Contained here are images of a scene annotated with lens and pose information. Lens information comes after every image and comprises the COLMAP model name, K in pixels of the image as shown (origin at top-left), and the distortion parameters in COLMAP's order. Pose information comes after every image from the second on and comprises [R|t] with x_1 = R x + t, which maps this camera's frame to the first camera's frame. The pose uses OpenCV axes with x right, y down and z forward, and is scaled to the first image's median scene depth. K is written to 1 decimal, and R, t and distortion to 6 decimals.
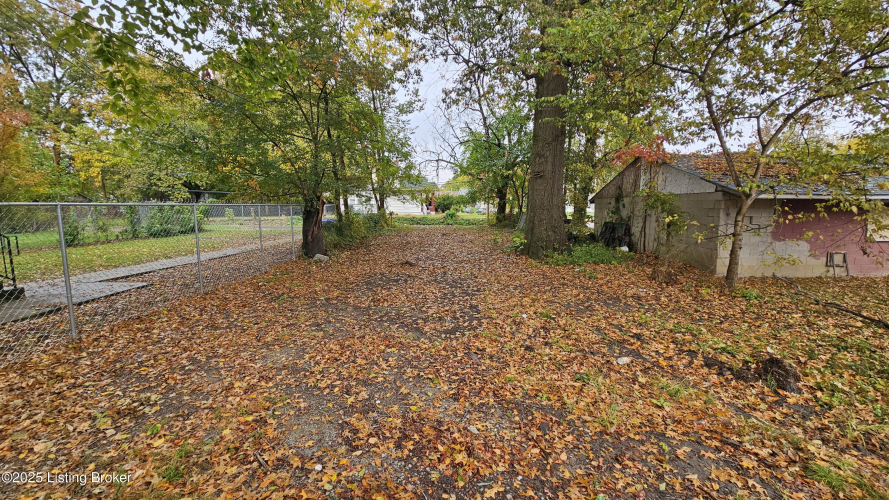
lens RADIAL K [[360.9, 0, 449.0], [0, 360.9, 245.8], [0, 0, 1]] dist [0.000630, -0.000093]
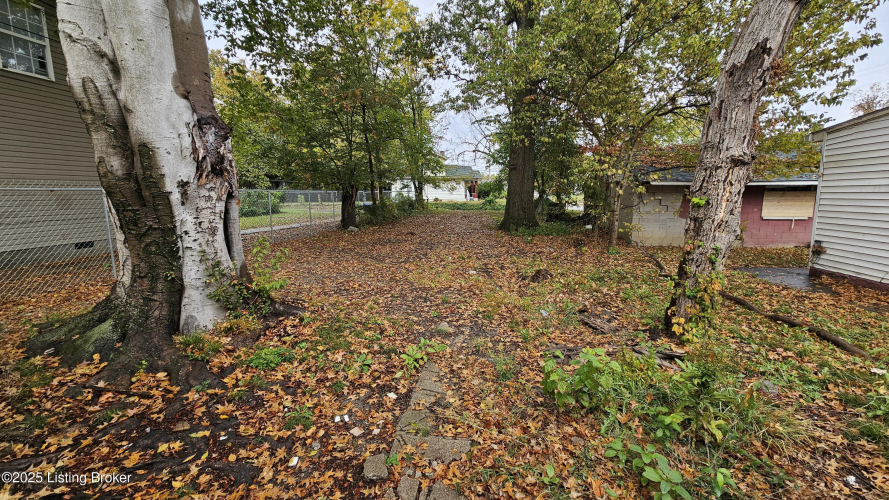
lens RADIAL K [[360.9, 0, 449.0], [0, 360.9, 245.8], [0, 0, 1]] dist [0.000630, -0.000093]
pose [[0.985964, 0.023375, -0.165316, 0.245821], [-0.017572, 0.999180, 0.036478, 0.040923], [0.166034, -0.033061, 0.985566, -0.321212]]
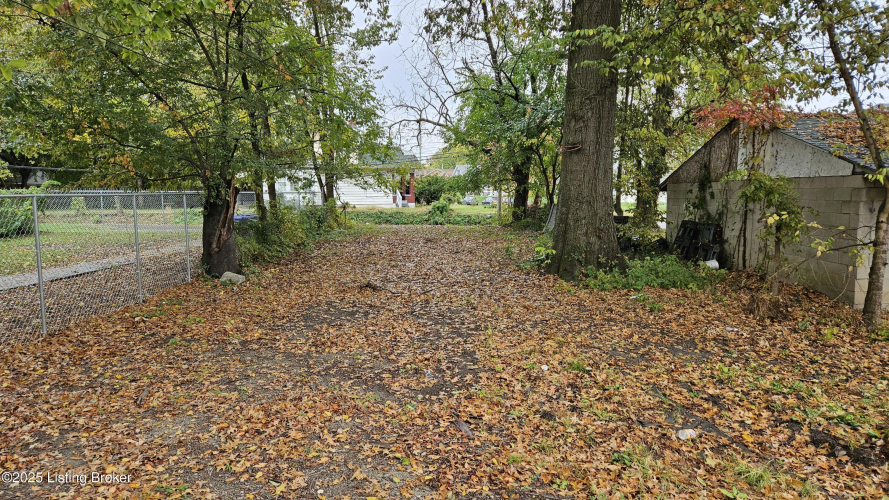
lens RADIAL K [[585.4, 0, 436.5], [0, 585.4, 252.0], [0, 0, 1]] dist [0.078424, -0.070654]
pose [[0.999989, 0.000101, -0.004599, 0.009276], [-0.000139, 0.999965, -0.008312, -0.003936], [0.004598, 0.008313, 0.999955, -0.041135]]
